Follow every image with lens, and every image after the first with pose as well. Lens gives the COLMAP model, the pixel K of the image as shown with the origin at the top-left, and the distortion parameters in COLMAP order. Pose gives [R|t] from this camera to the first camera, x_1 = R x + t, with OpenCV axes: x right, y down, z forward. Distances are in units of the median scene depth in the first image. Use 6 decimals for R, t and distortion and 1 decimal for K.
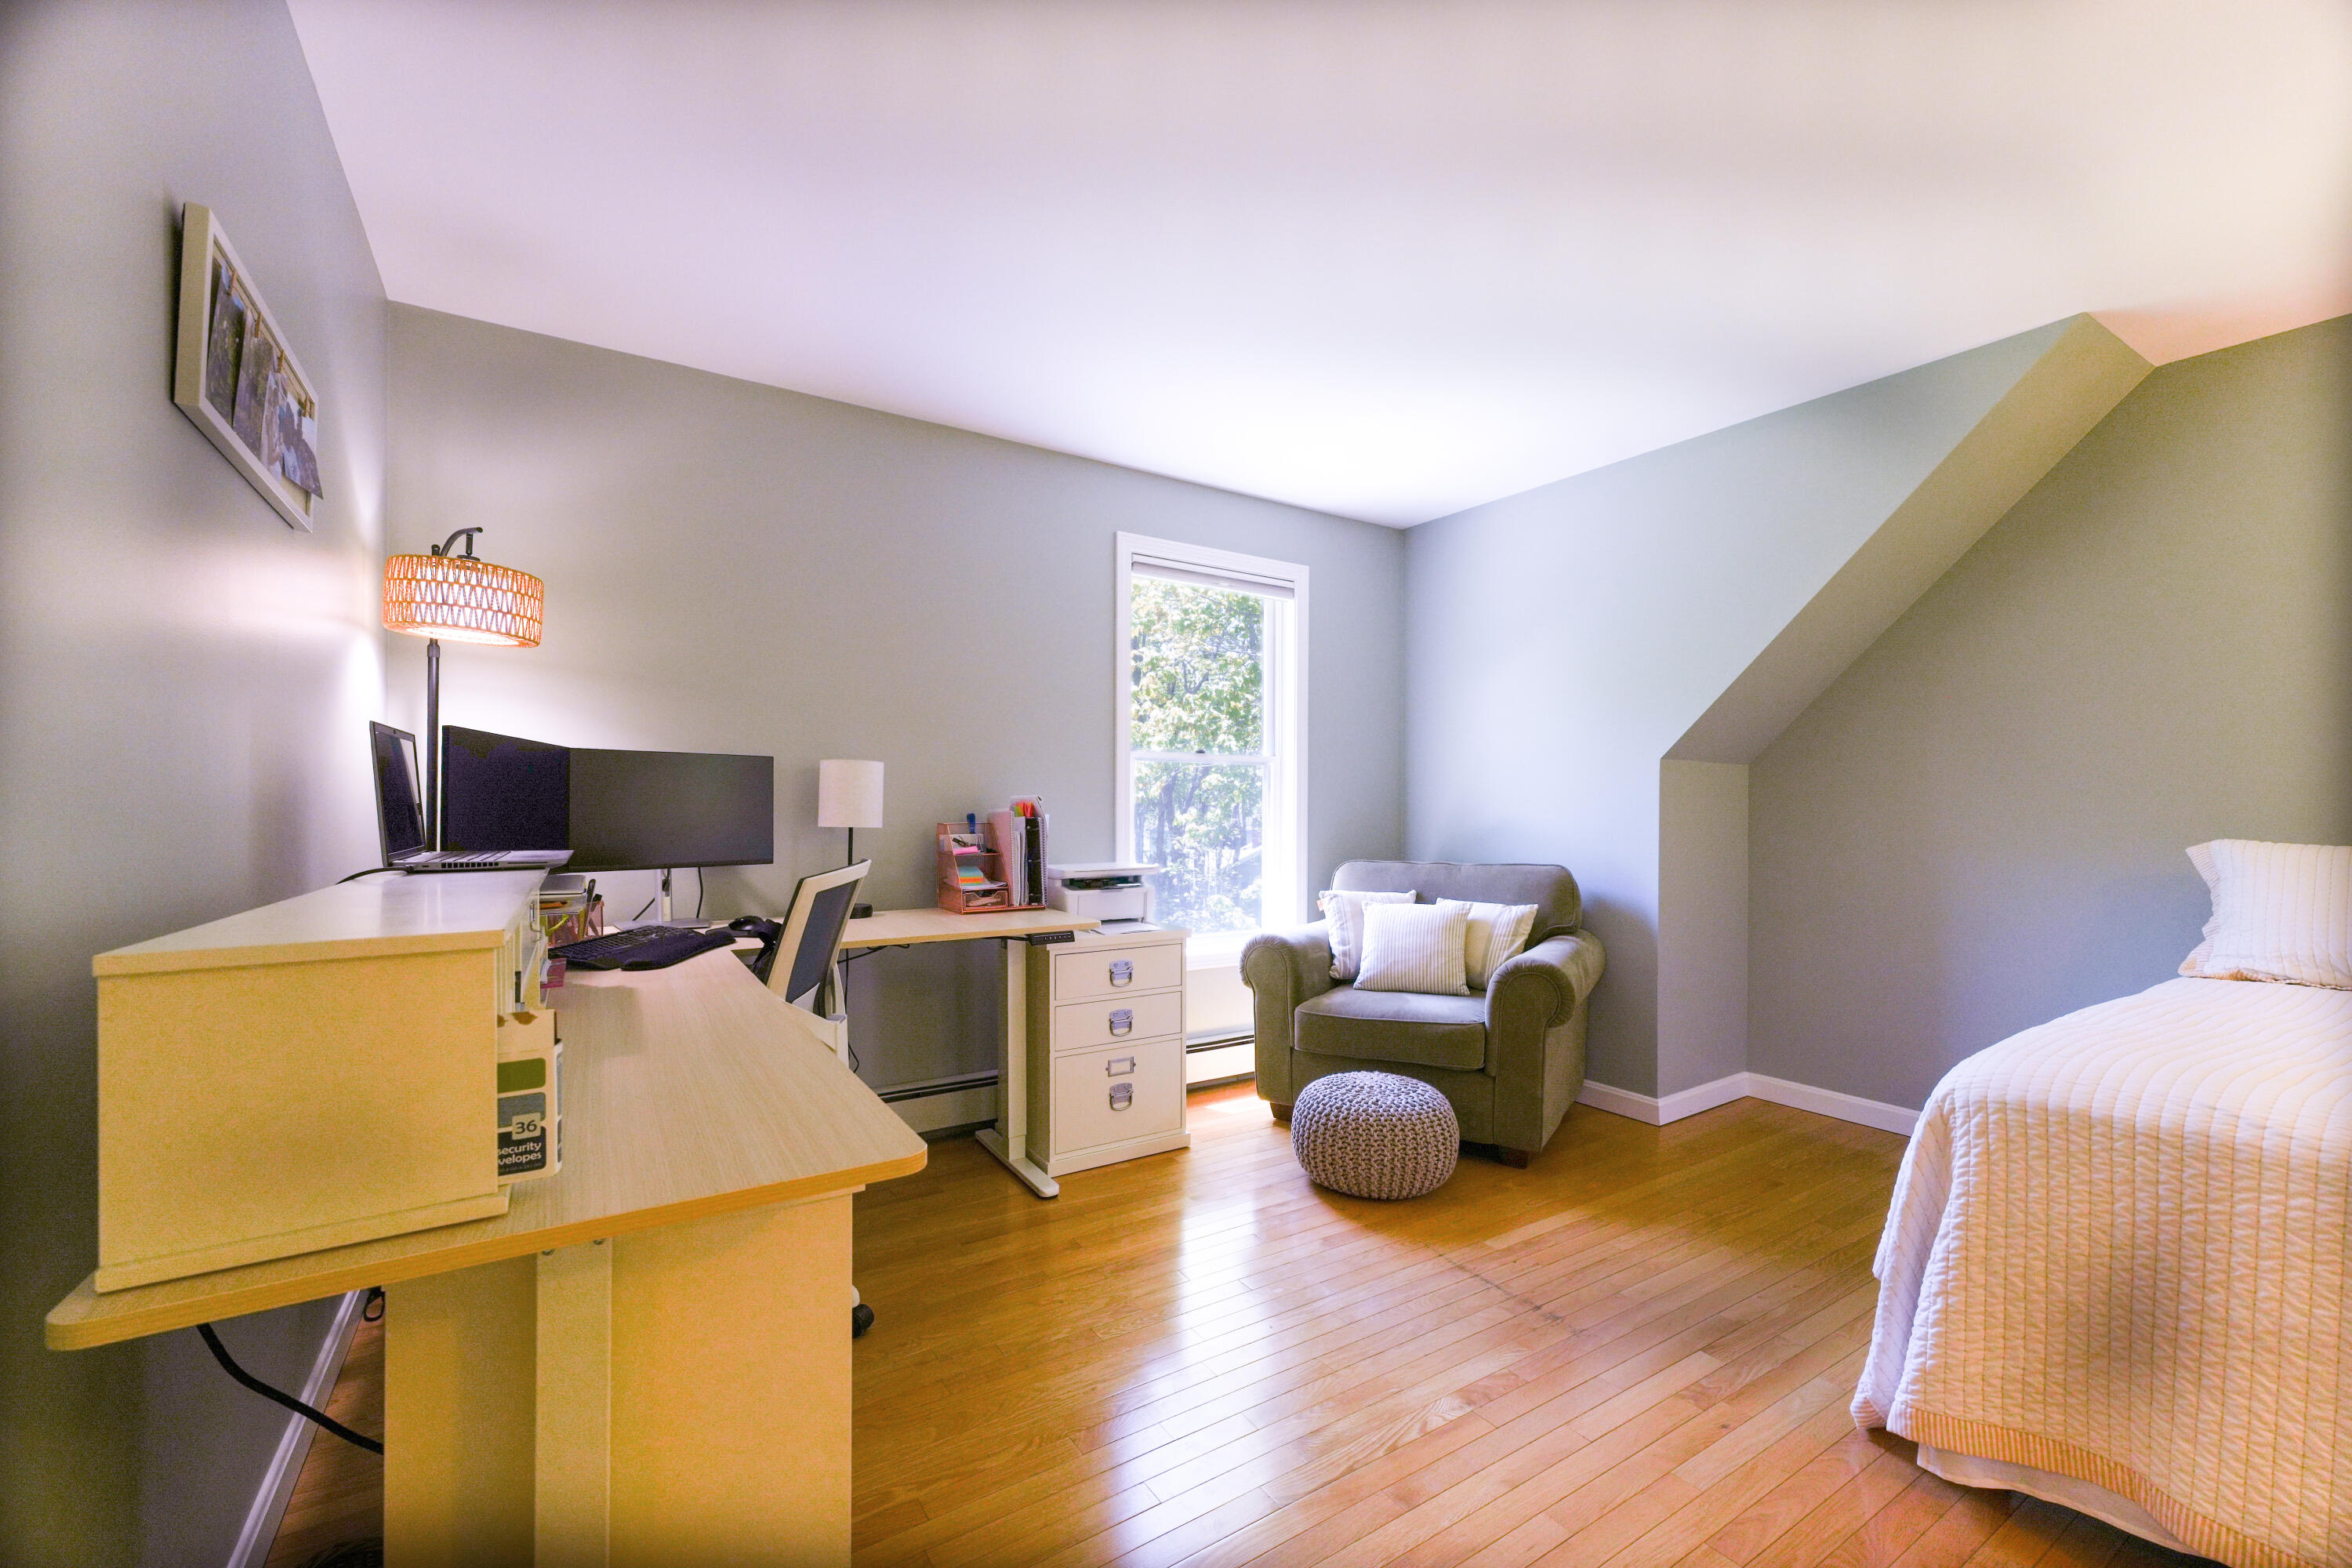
lens RADIAL K [[957.7, 0, 1176.1], [0, 957.7, 792.0], [0, 0, 1]] dist [0.005459, 0.000704]
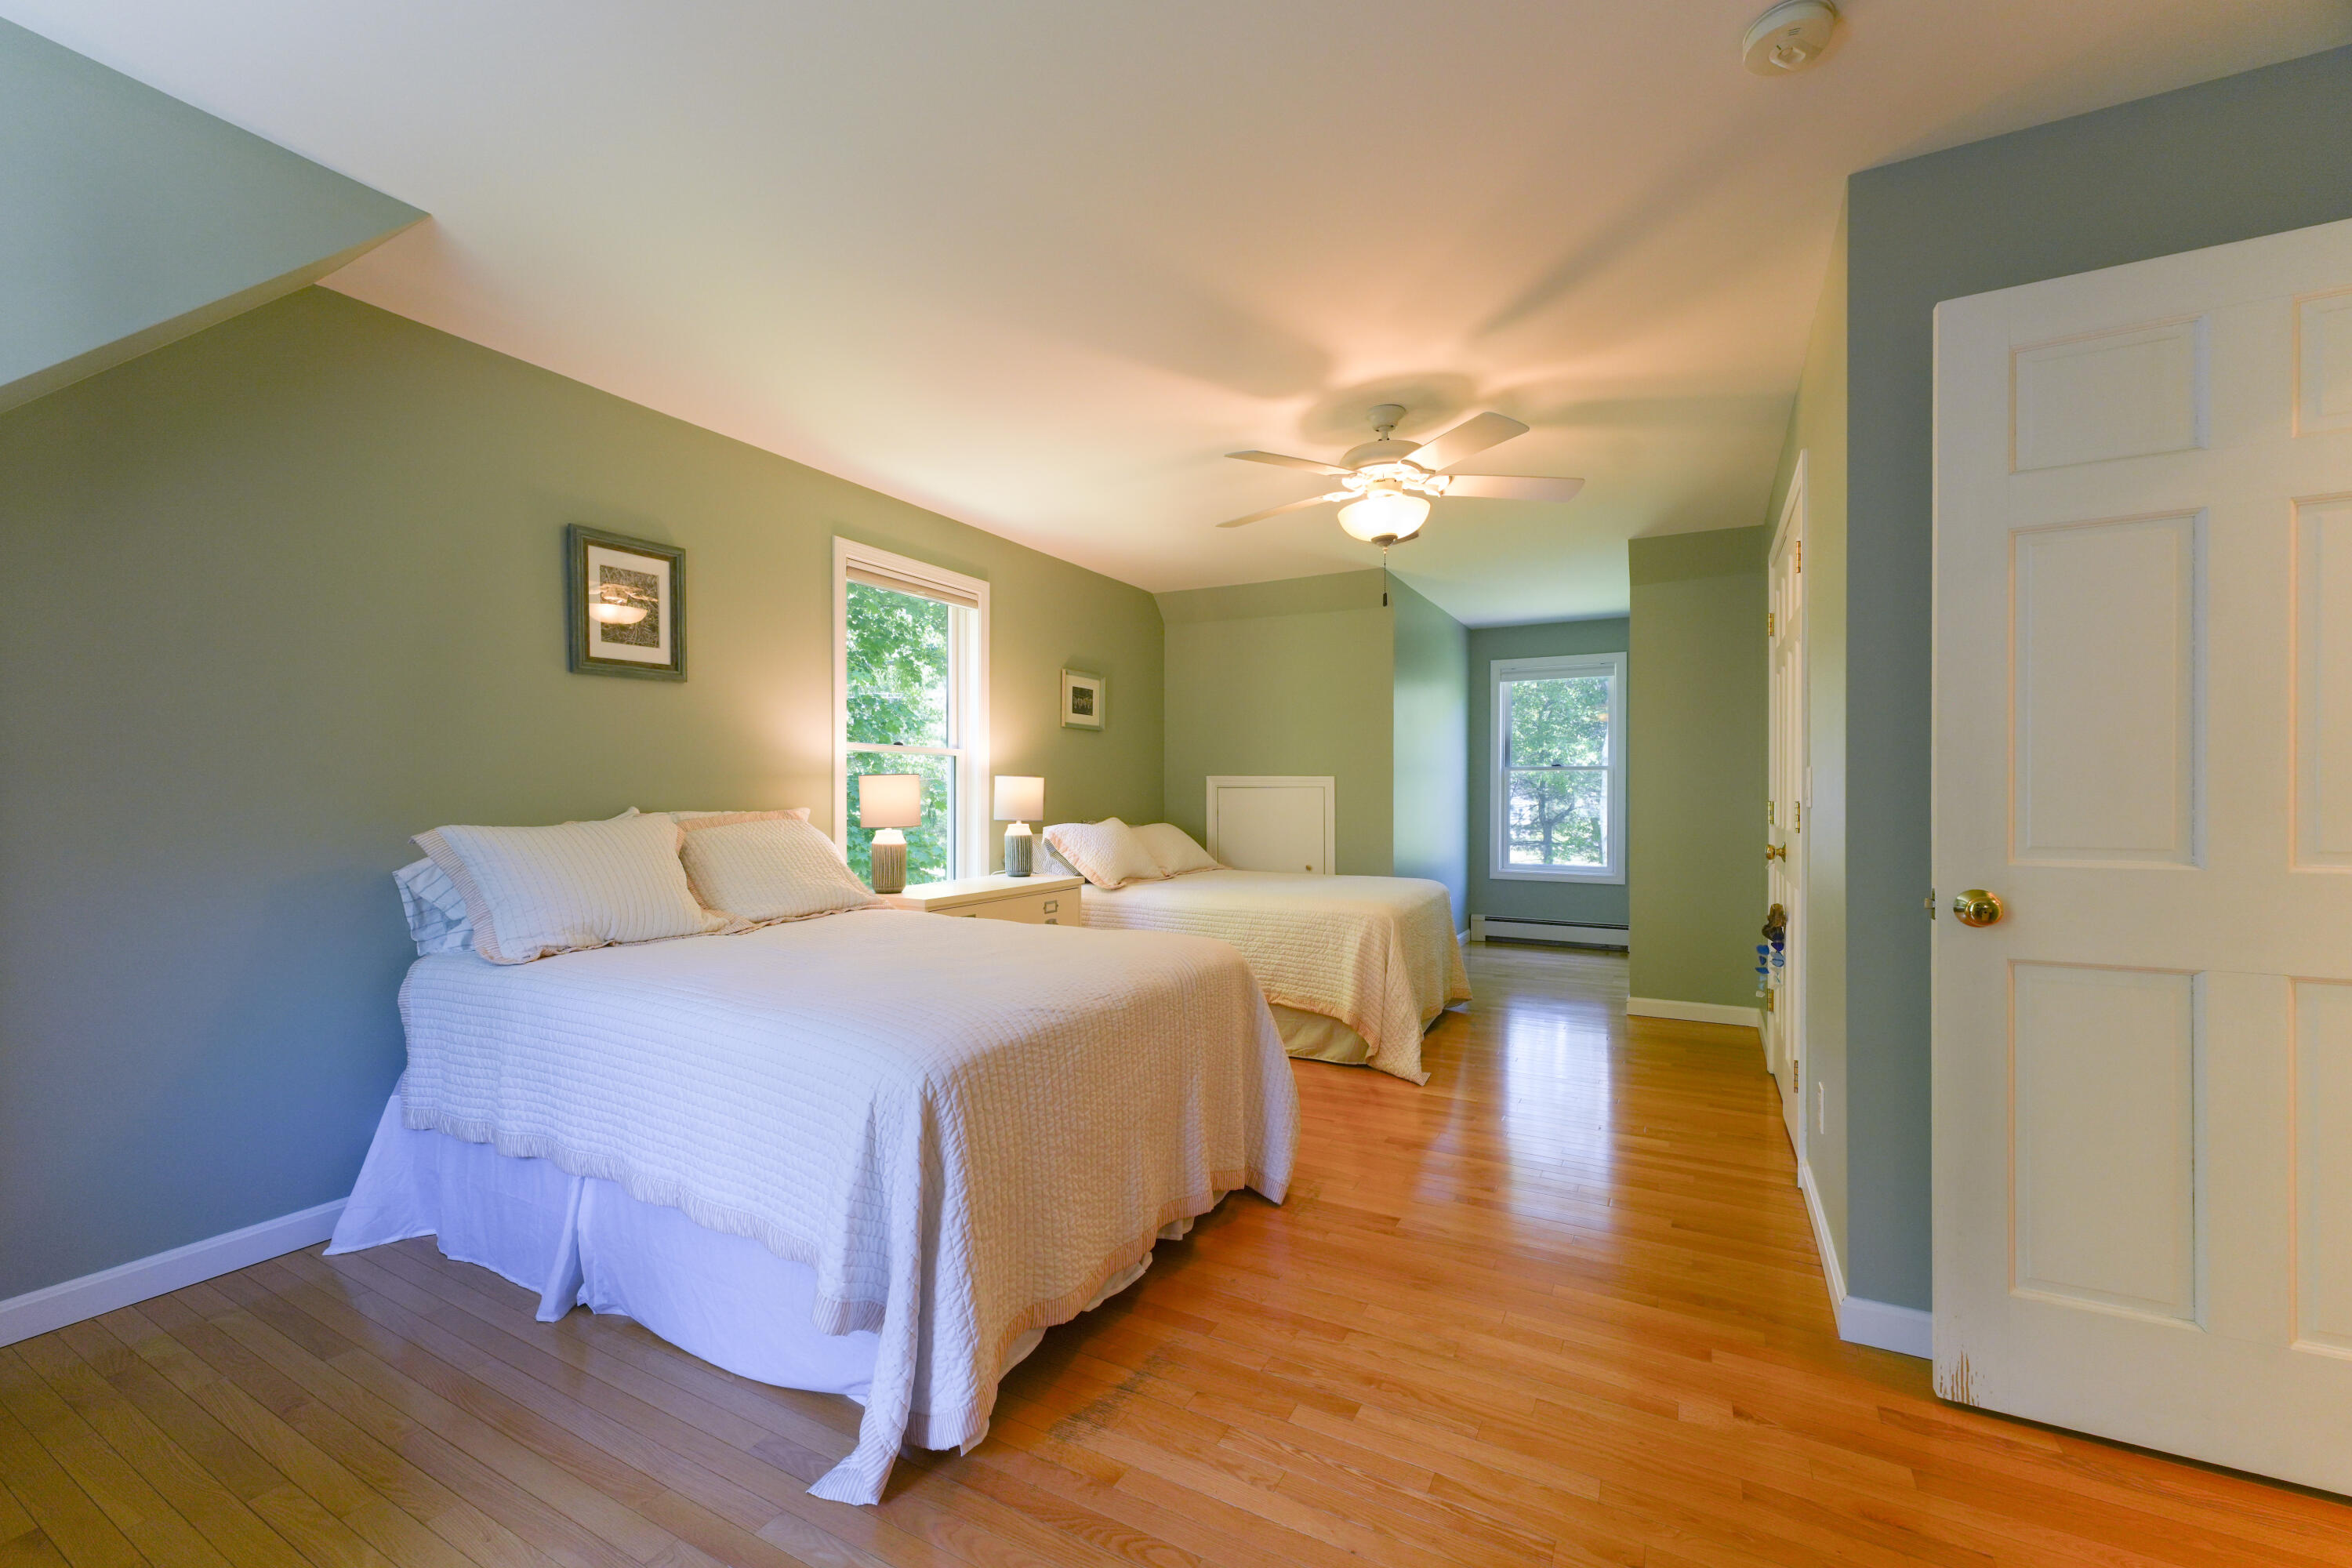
lens RADIAL K [[957.7, 0, 1174.6], [0, 957.7, 786.5], [0, 0, 1]] dist [0.005459, 0.000704]
pose [[-0.478069, -0.004571, 0.878310, -0.210800], [-0.007922, 0.999968, 0.000892, 0.000539], [-0.878286, -0.006532, -0.478090, 1.279940]]
